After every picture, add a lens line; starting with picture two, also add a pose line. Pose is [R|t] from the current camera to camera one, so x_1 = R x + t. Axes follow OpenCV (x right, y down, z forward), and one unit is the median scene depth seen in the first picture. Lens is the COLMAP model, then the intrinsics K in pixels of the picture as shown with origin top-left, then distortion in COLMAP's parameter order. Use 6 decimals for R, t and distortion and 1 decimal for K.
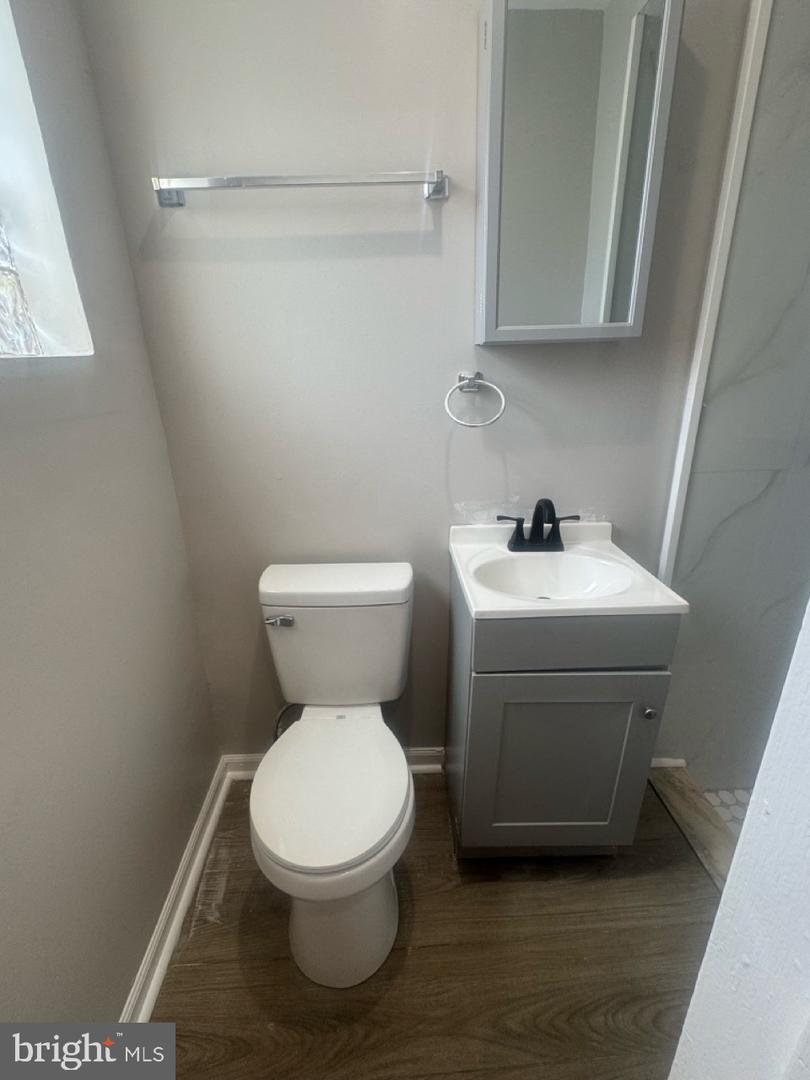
lens RADIAL K [[490.1, 0, 405.0], [0, 490.1, 540.0], [0, 0, 1]] dist [-0.002111, 0.000197]
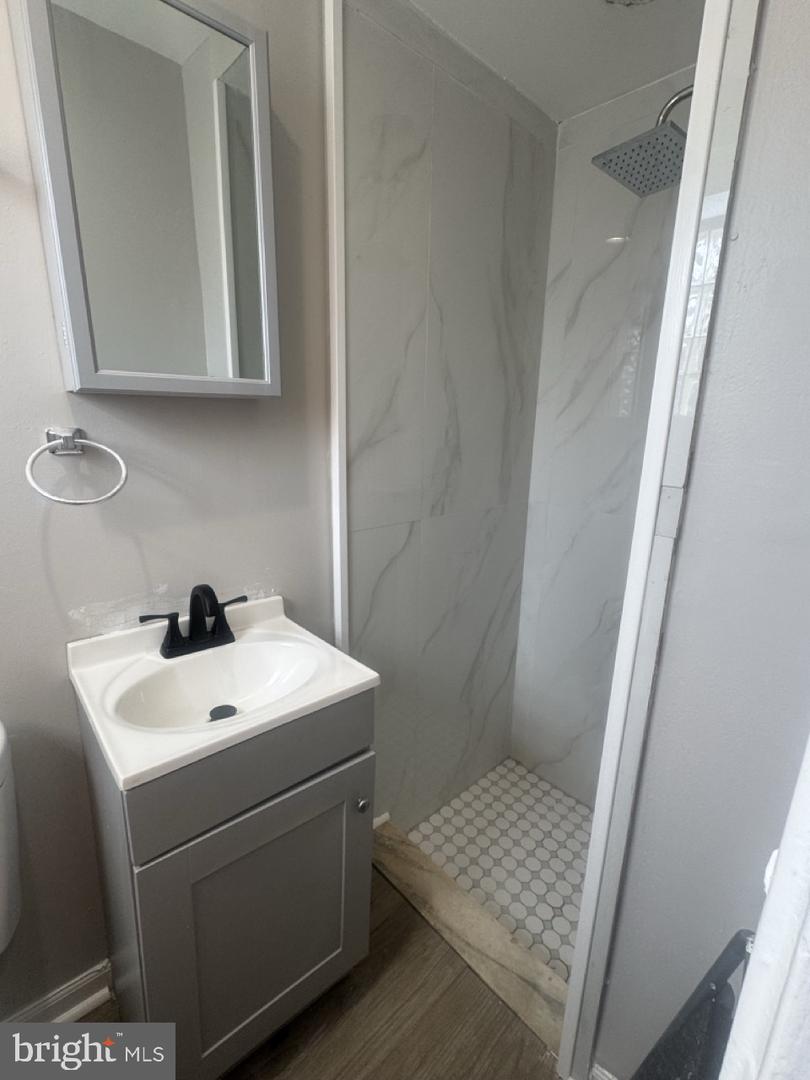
lens RADIAL K [[490.1, 0, 405.0], [0, 490.1, 540.0], [0, 0, 1]] dist [-0.002111, 0.000197]
pose [[0.767833, -0.115037, 0.630238, 0.042756], [0.182865, 0.982175, -0.043512, -0.057929], [-0.613998, 0.148658, 0.775182, 0.157557]]
